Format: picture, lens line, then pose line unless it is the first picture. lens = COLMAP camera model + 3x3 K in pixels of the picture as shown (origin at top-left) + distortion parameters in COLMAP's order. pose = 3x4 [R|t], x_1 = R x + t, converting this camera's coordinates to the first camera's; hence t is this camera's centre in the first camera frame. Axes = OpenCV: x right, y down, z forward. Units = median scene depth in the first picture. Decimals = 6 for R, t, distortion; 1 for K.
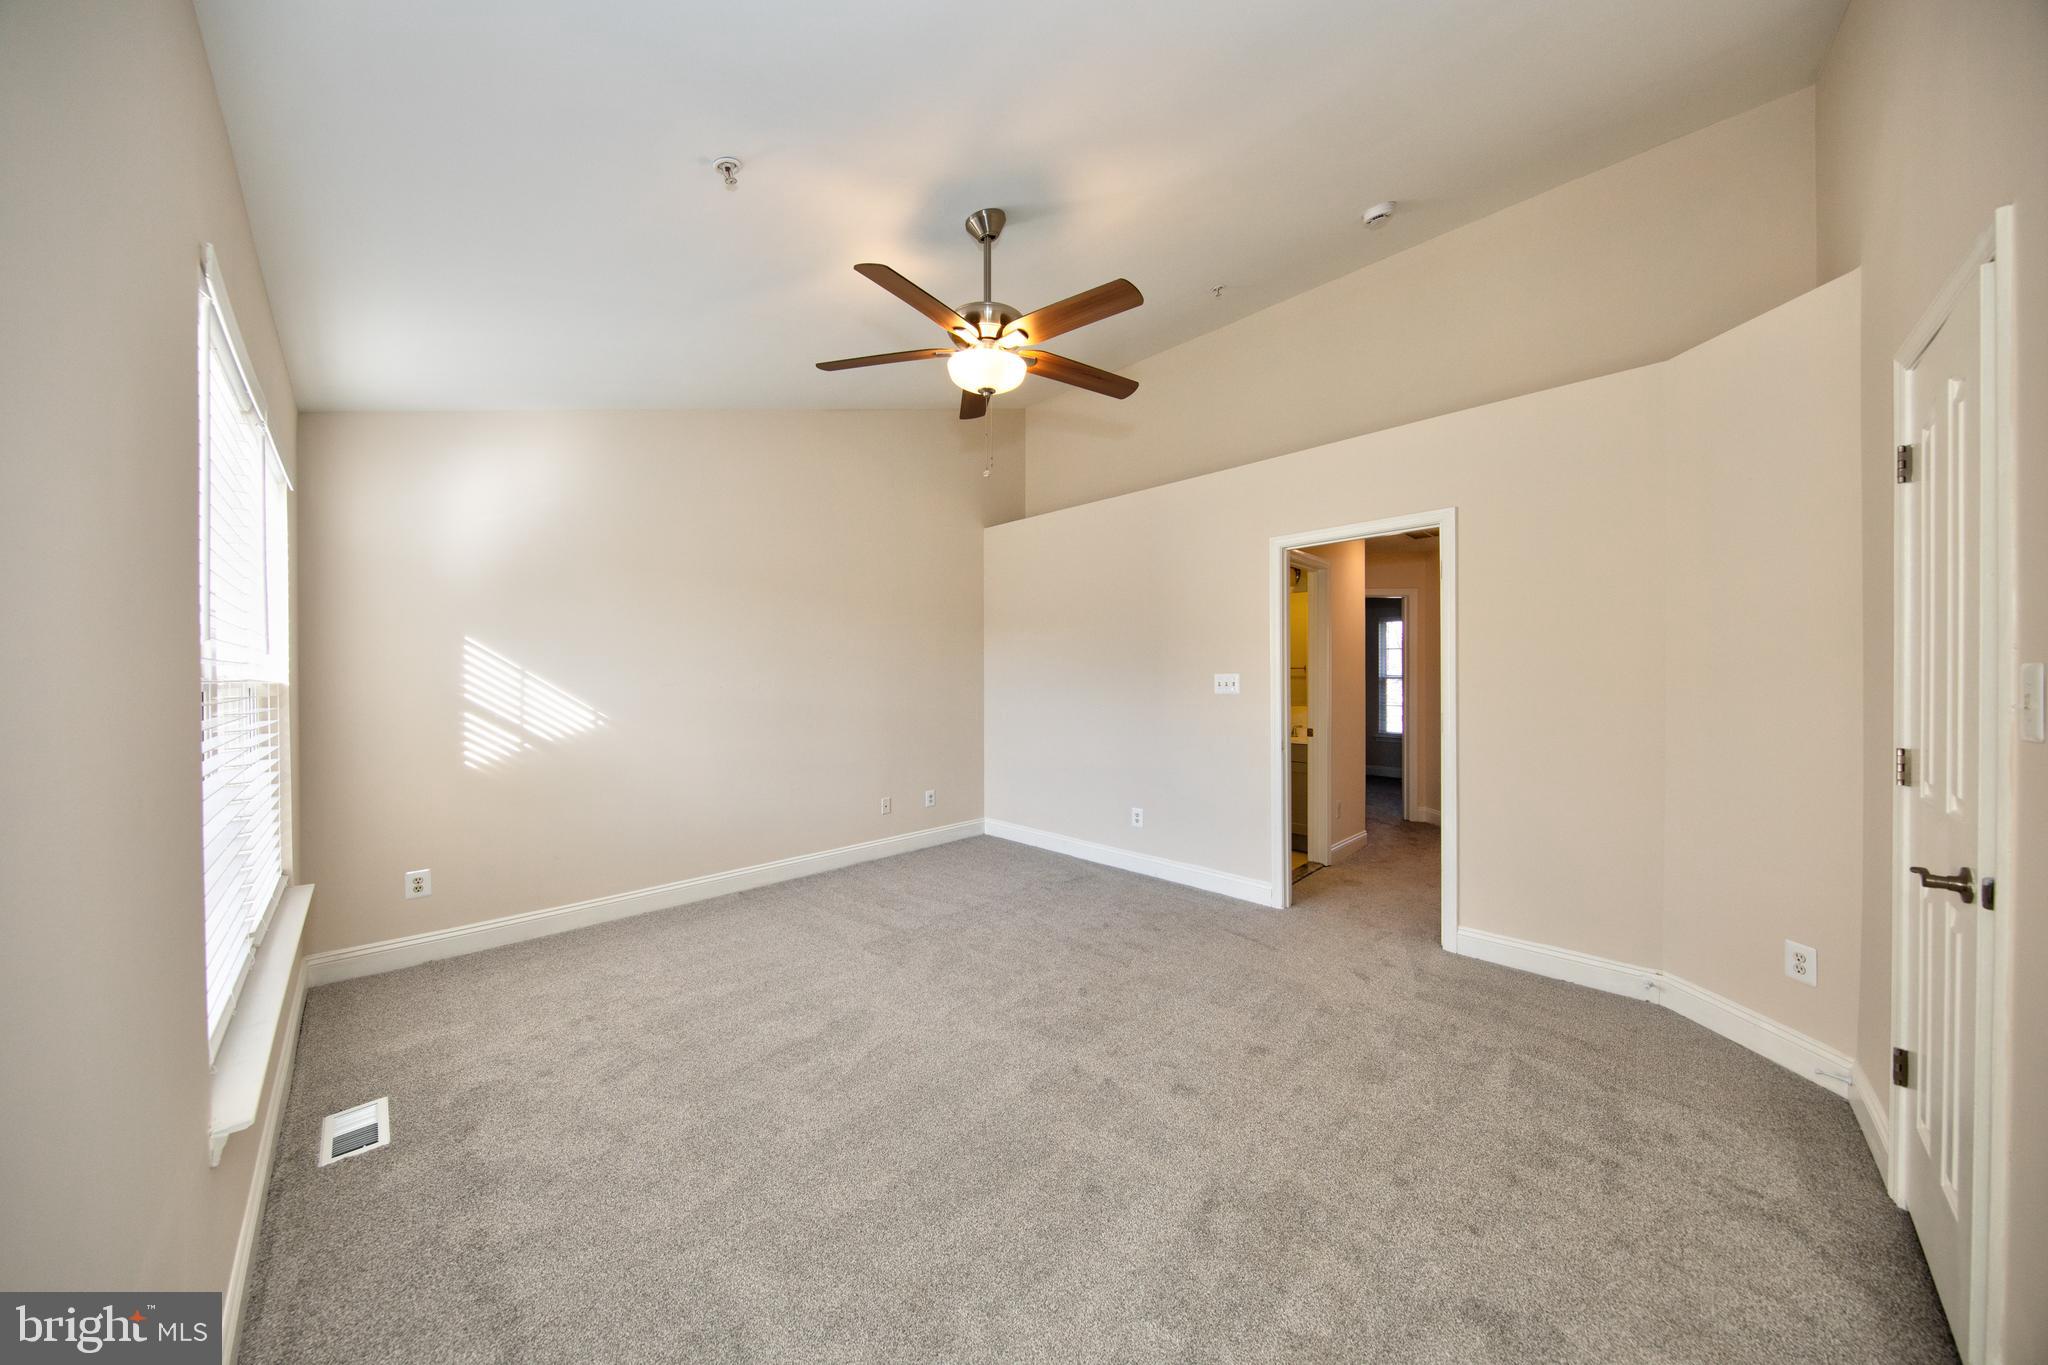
lens RADIAL K [[645.6, 0, 1024.0], [0, 645.6, 682.5], [0, 0, 1]] dist [0.000021, -0.000058]
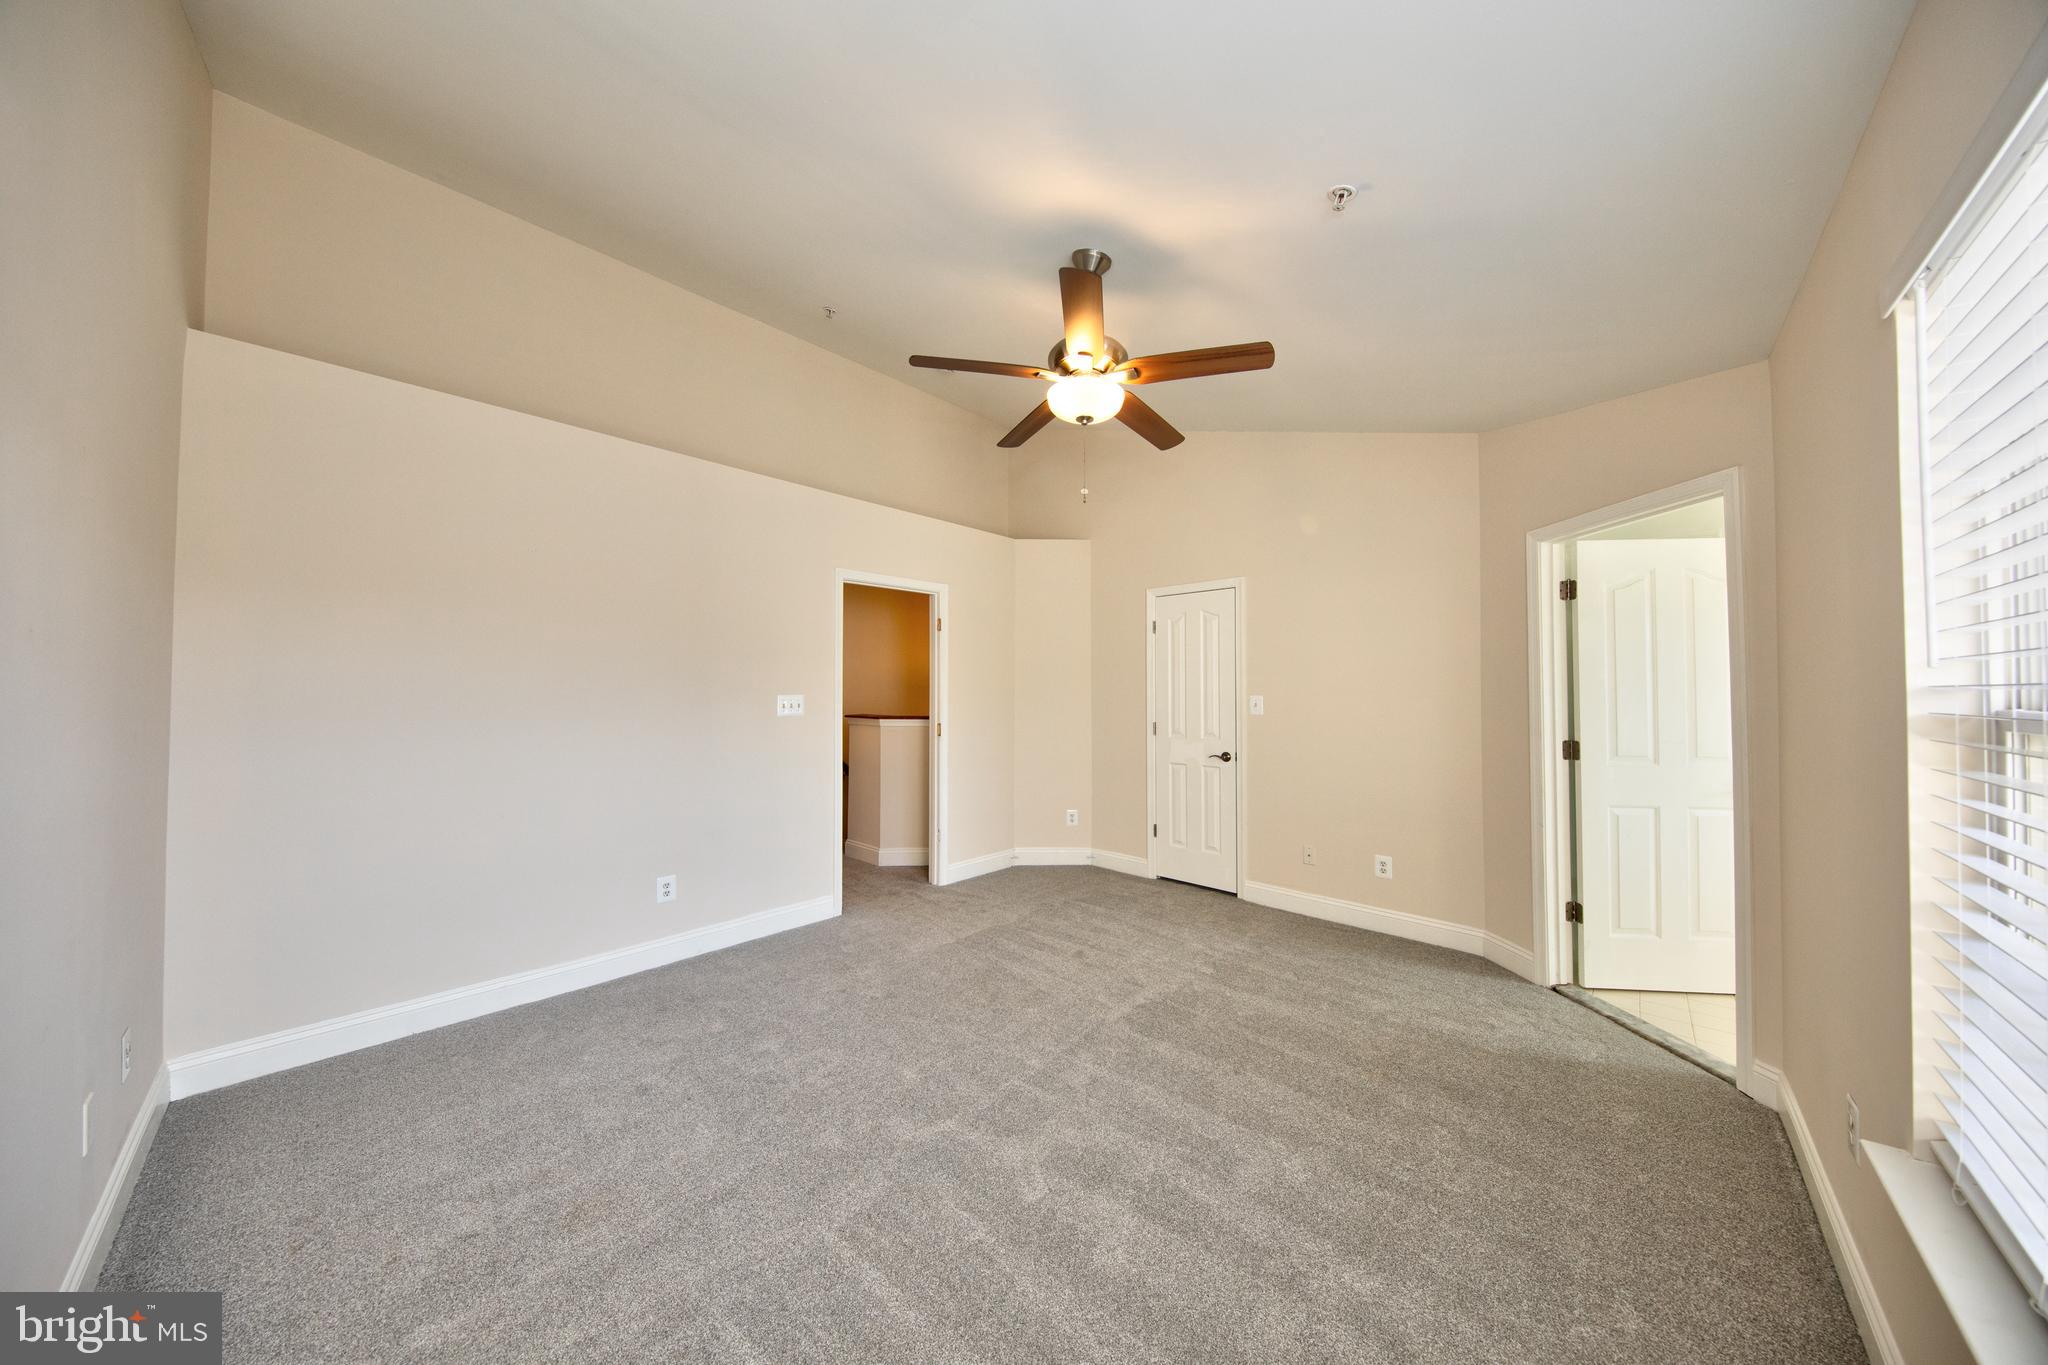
lens RADIAL K [[645.6, 0, 1024.0], [0, 645.6, 682.5], [0, 0, 1]] dist [0.000021, -0.000058]
pose [[-0.038351, 0.011039, 0.999203, -0.739648], [-0.003658, 0.999931, -0.011188, -0.025887], [-0.999258, -0.004084, -0.038308, 0.788423]]
